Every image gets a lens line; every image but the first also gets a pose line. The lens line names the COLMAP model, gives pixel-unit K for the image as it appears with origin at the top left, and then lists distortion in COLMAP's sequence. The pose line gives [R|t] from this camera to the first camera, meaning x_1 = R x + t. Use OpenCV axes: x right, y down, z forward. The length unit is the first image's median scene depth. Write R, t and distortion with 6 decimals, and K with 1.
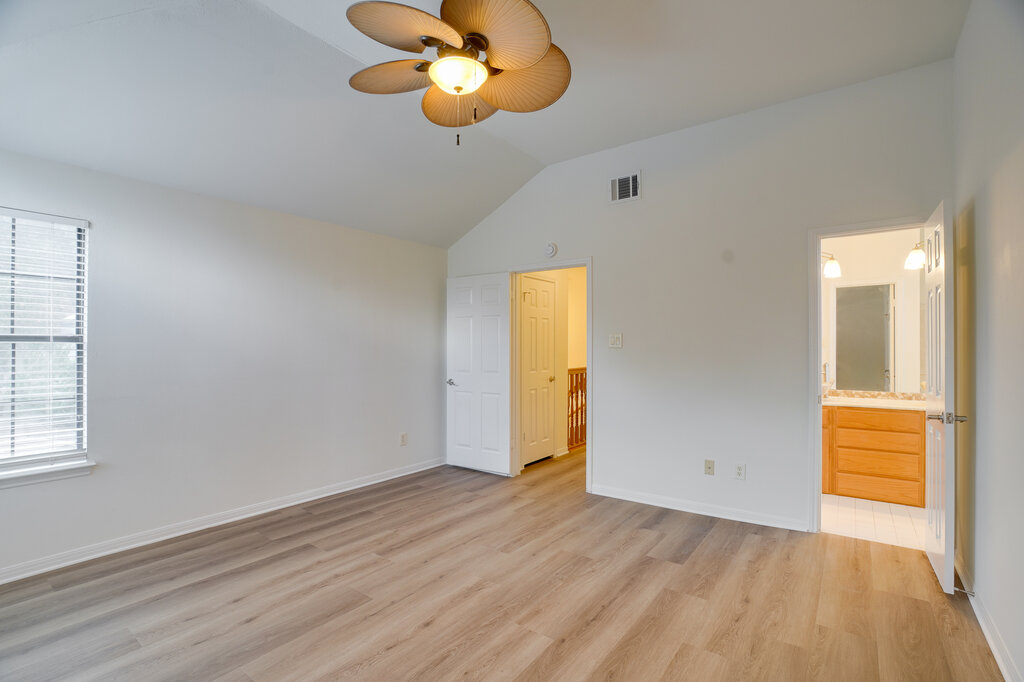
lens RADIAL K [[474.4, 0, 509.8], [0, 474.4, 341.9], [0, 0, 1]] dist [-0.074411, 0.026230]
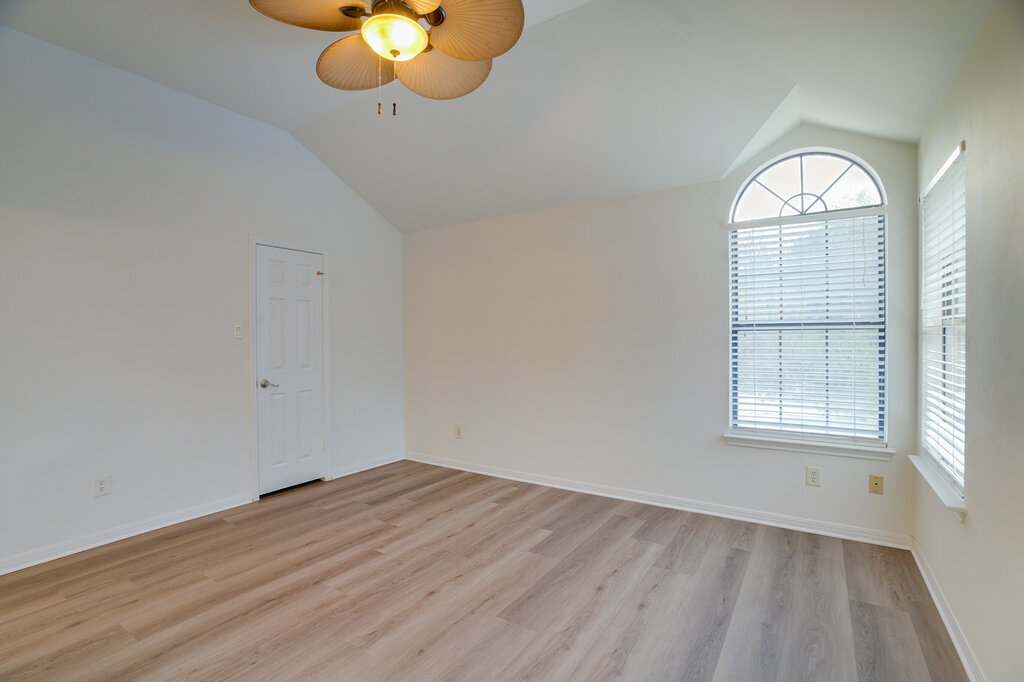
lens RADIAL K [[474.4, 0, 509.8], [0, 474.4, 341.9], [0, 0, 1]] dist [-0.074411, 0.026230]
pose [[-0.997988, 0.009627, -0.062667, -0.274291], [0.009473, 0.999951, 0.002744, 0.022602], [0.062690, 0.002145, -0.998031, 1.922704]]
